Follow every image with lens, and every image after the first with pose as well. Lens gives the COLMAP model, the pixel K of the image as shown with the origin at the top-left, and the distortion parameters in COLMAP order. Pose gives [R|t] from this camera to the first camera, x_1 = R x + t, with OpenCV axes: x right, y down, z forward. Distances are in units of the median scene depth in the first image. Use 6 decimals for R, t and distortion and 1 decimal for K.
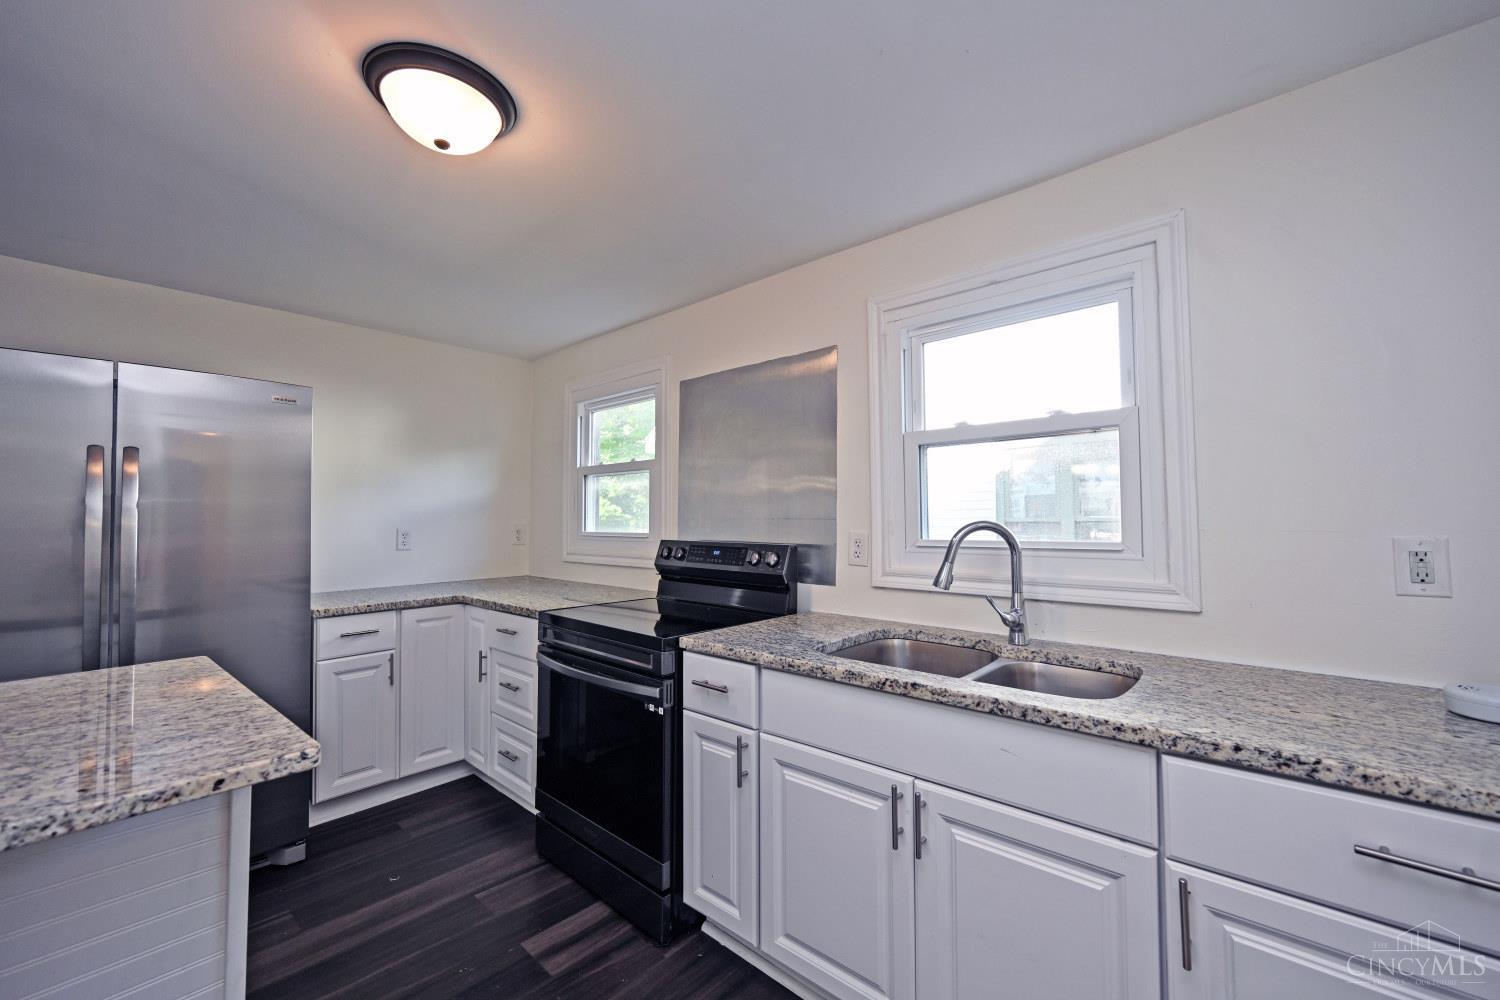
lens RADIAL K [[594.2, 0, 752.6], [0, 594.2, 500.7], [0, 0, 1]] dist [-0.000308, -0.000101]
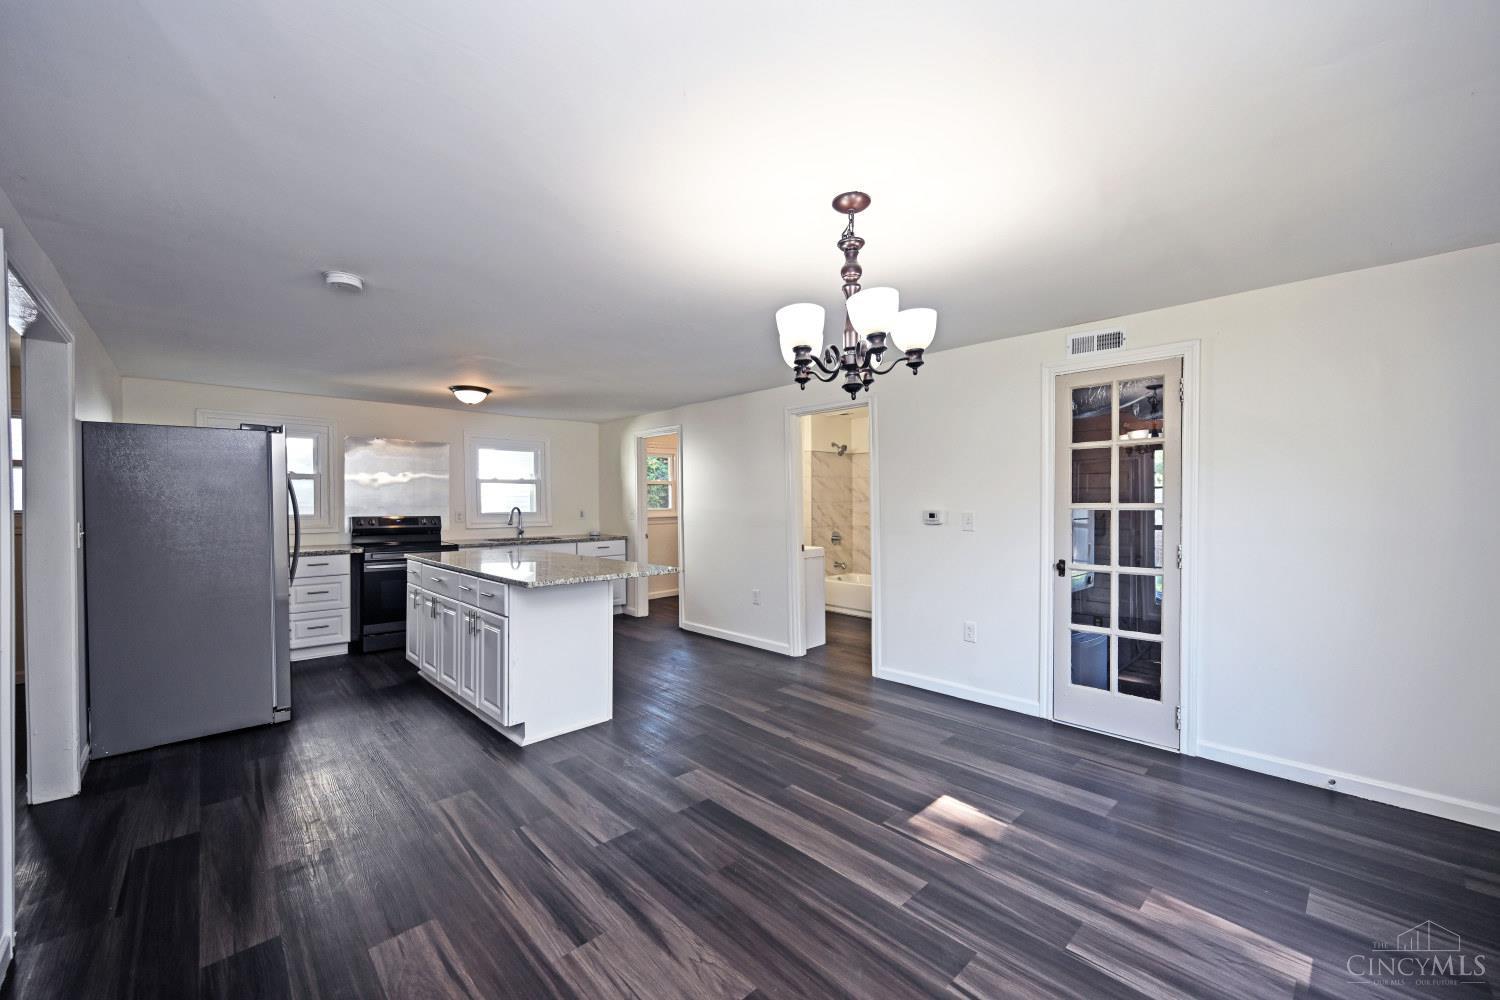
lens RADIAL K [[594.2, 0, 752.6], [0, 594.2, 500.7], [0, 0, 1]] dist [-0.000308, -0.000101]
pose [[0.096875, 0.004610, 0.995286, -3.185528], [-0.033796, 0.999428, -0.001340, -0.050604], [-0.994723, -0.033507, 0.096975, -0.868707]]
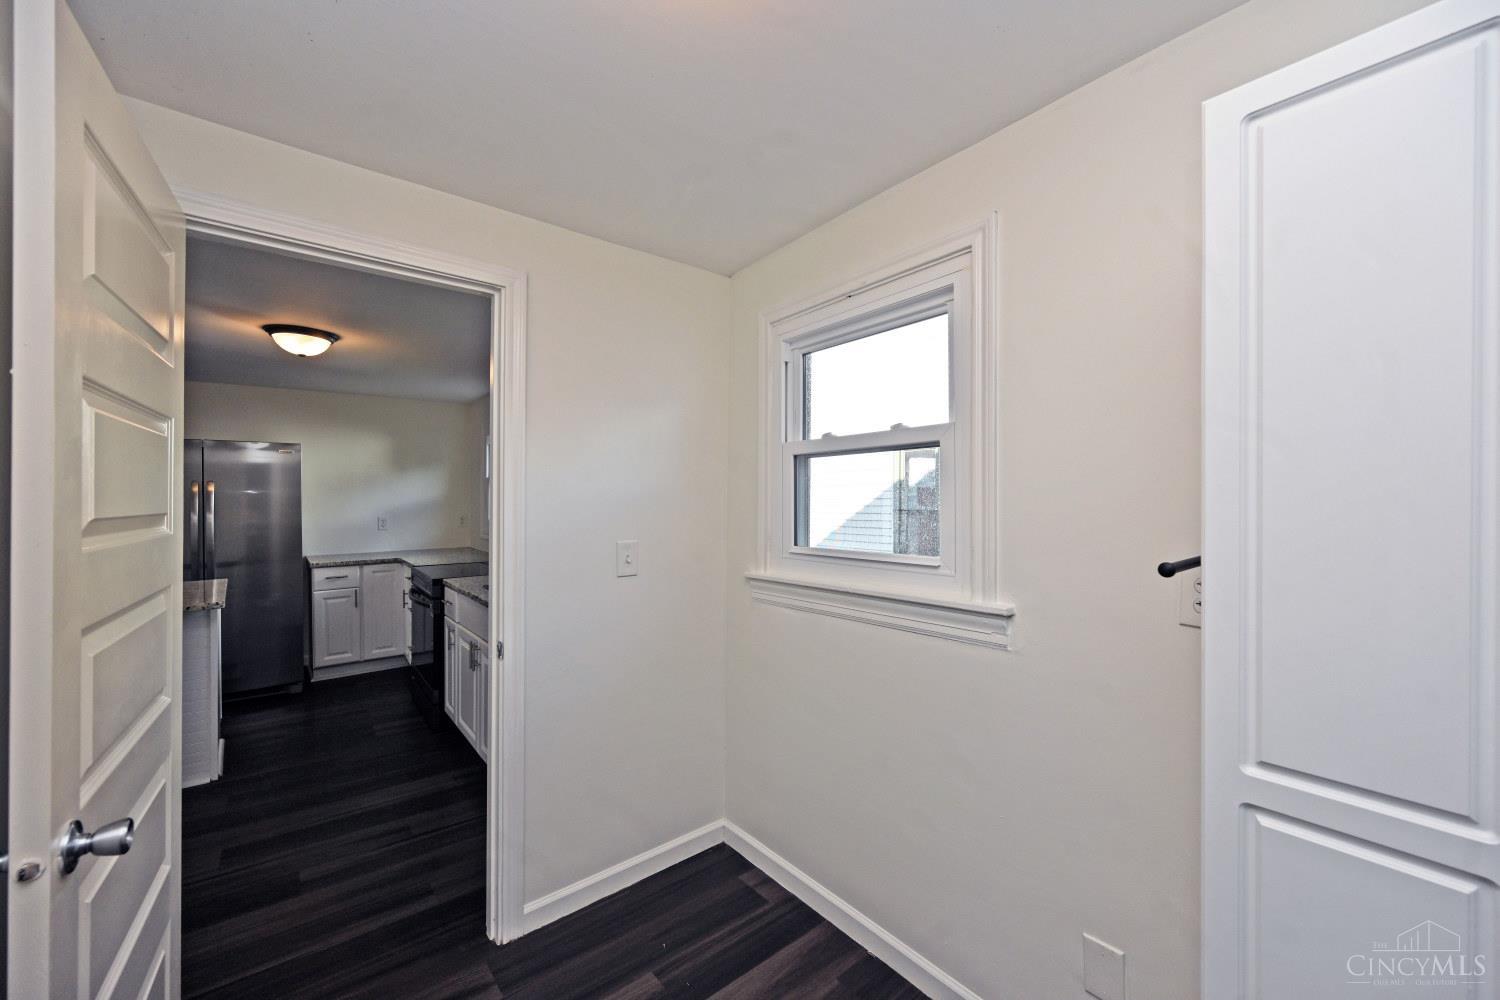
lens RADIAL K [[583.0, 0, 750.0], [0, 583.0, 500.0], [0, 0, 1]] dist [-0.001755, -0.000172]
pose [[0.987772, 0.006918, -0.155753, 1.229518], [-0.001577, 0.999407, 0.034384, -0.106190], [0.155899, -0.033718, 0.987197, -0.780844]]
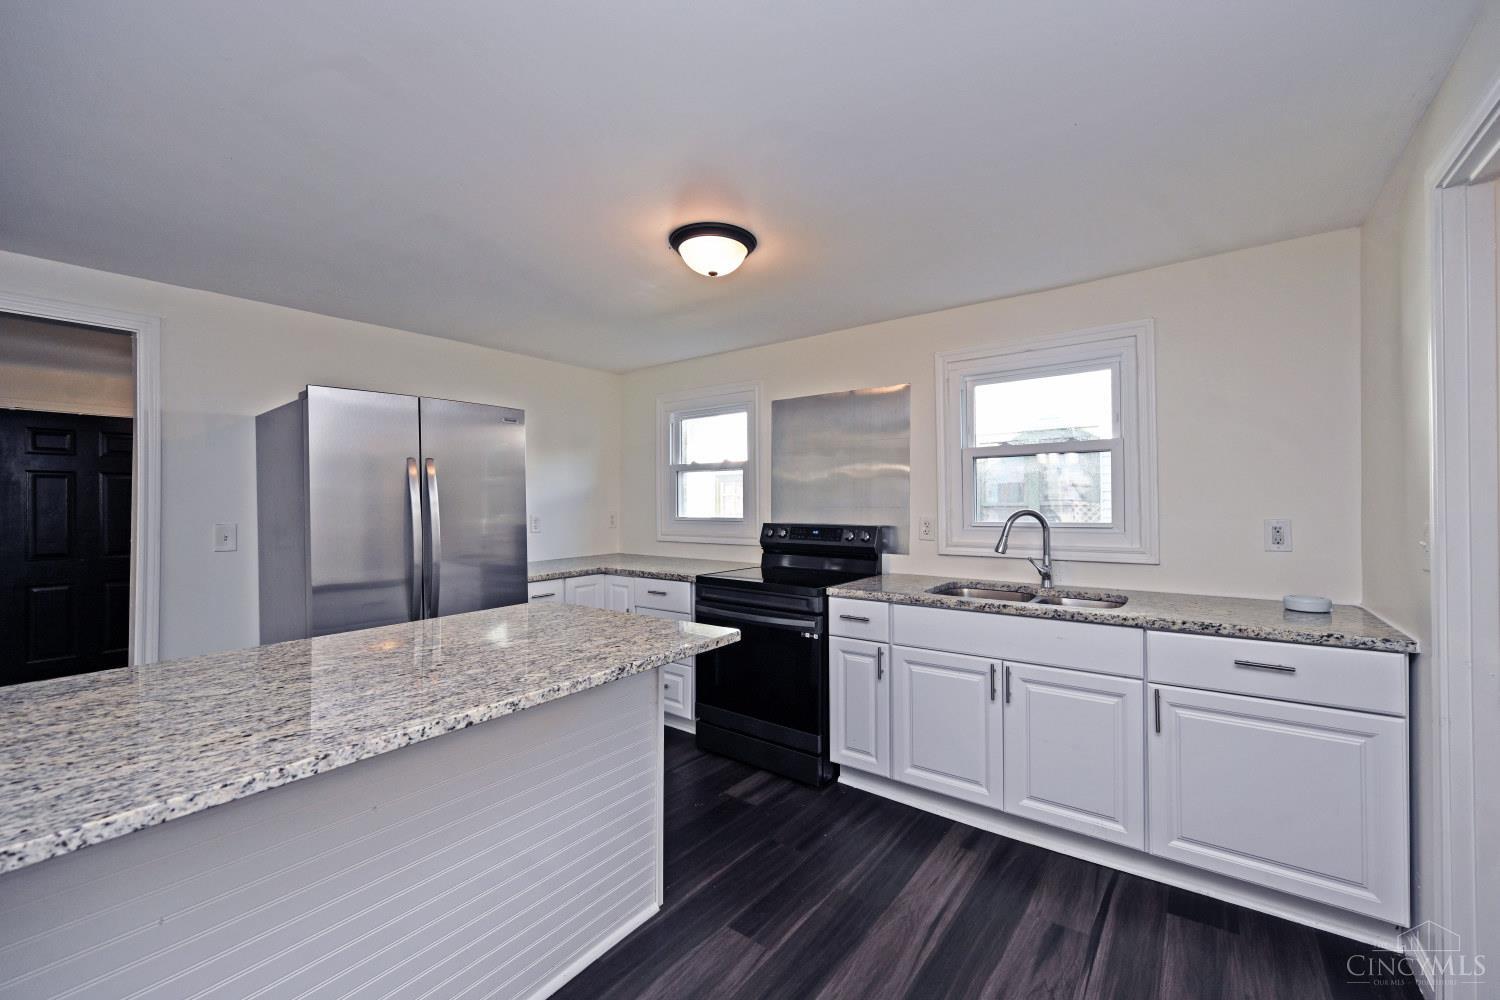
lens RADIAL K [[592.9, 0, 750.0], [0, 592.9, 500.0], [0, 0, 1]] dist [-0.000065, 0.000465]
pose [[0.997476, -0.003598, 0.070911, -0.431357], [0.001566, 0.999587, 0.028689, -0.036189], [-0.070985, -0.028505, 0.997070, -0.484505]]
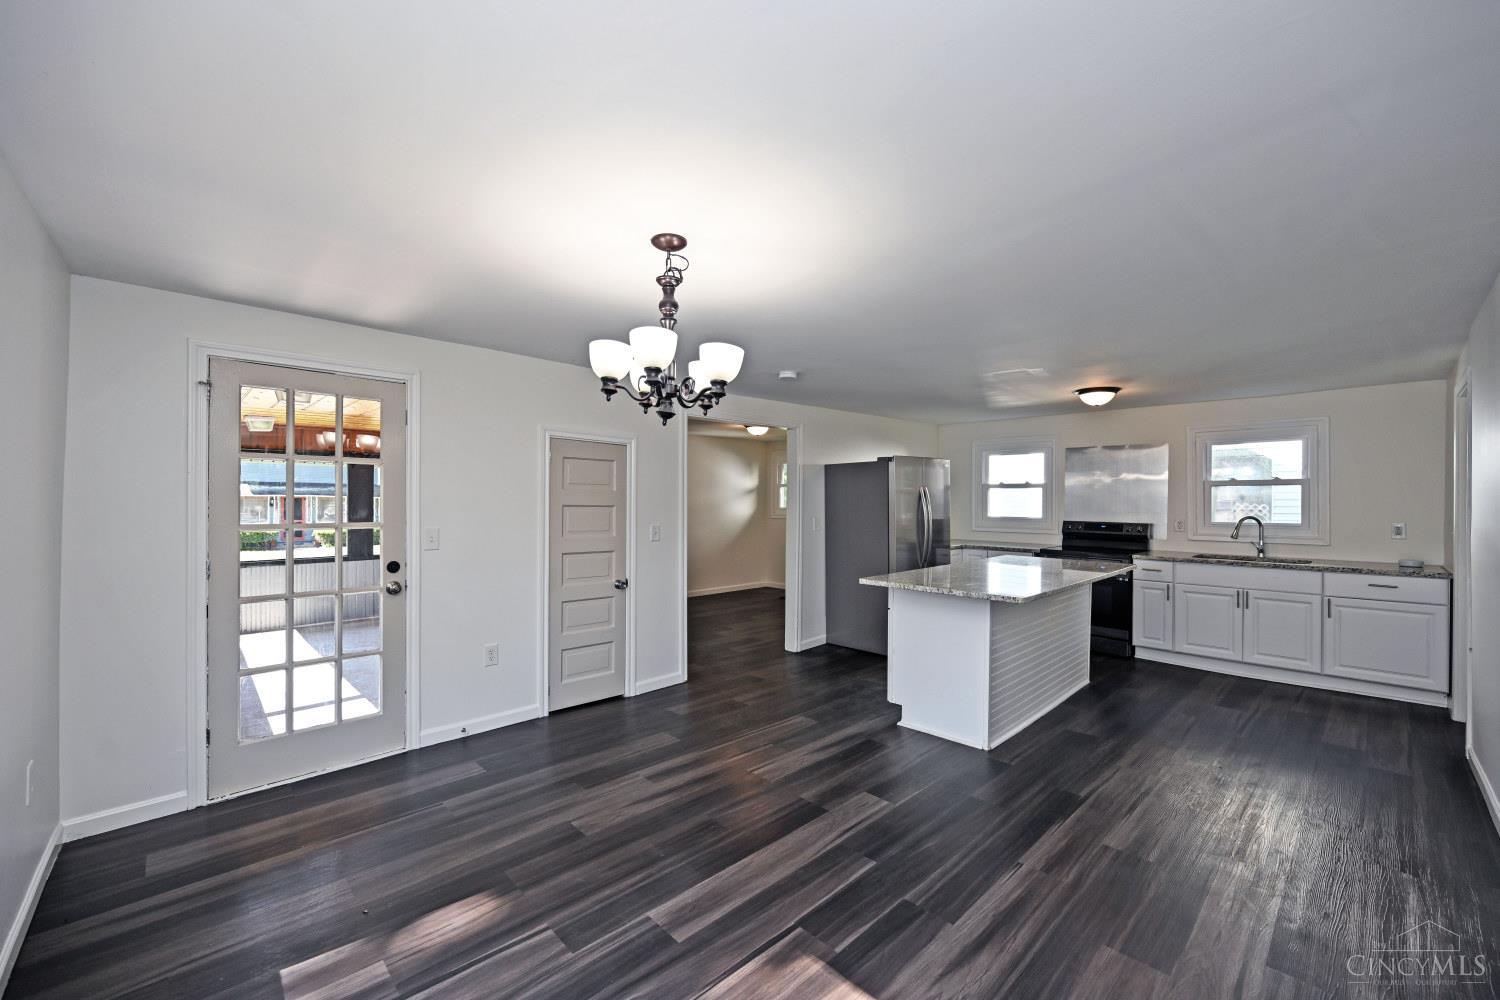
lens RADIAL K [[597.8, 0, 742.5], [0, 597.8, 498.8], [0, 0, 1]] dist [0.000480, 0.000112]
pose [[0.995757, 0.005141, -0.091882, -1.802269], [-0.001925, 0.999384, 0.035049, -0.147427], [0.092005, -0.034723, 0.995153, -2.133887]]
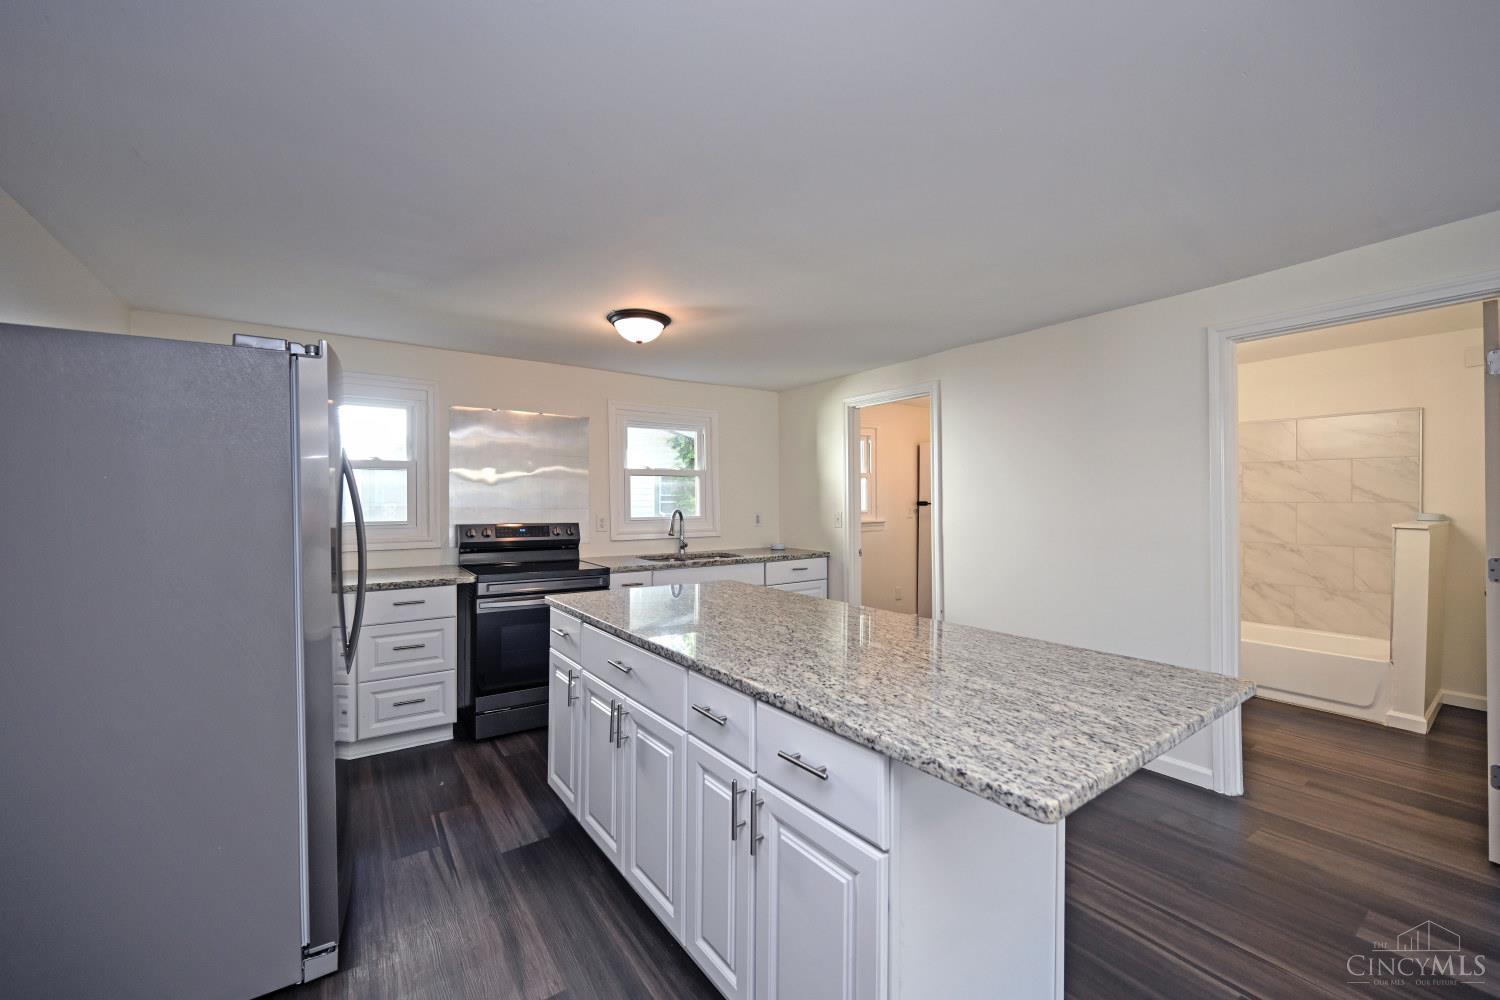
lens RADIAL K [[594.2, 0, 752.6], [0, 594.2, 500.7], [0, 0, 1]] dist [-0.000308, -0.000101]
pose [[0.229183, 0.002426, 0.973380, -2.062420], [-0.034838, 0.999377, 0.005712, -0.030484], [-0.972760, -0.035220, 0.229124, 0.058481]]
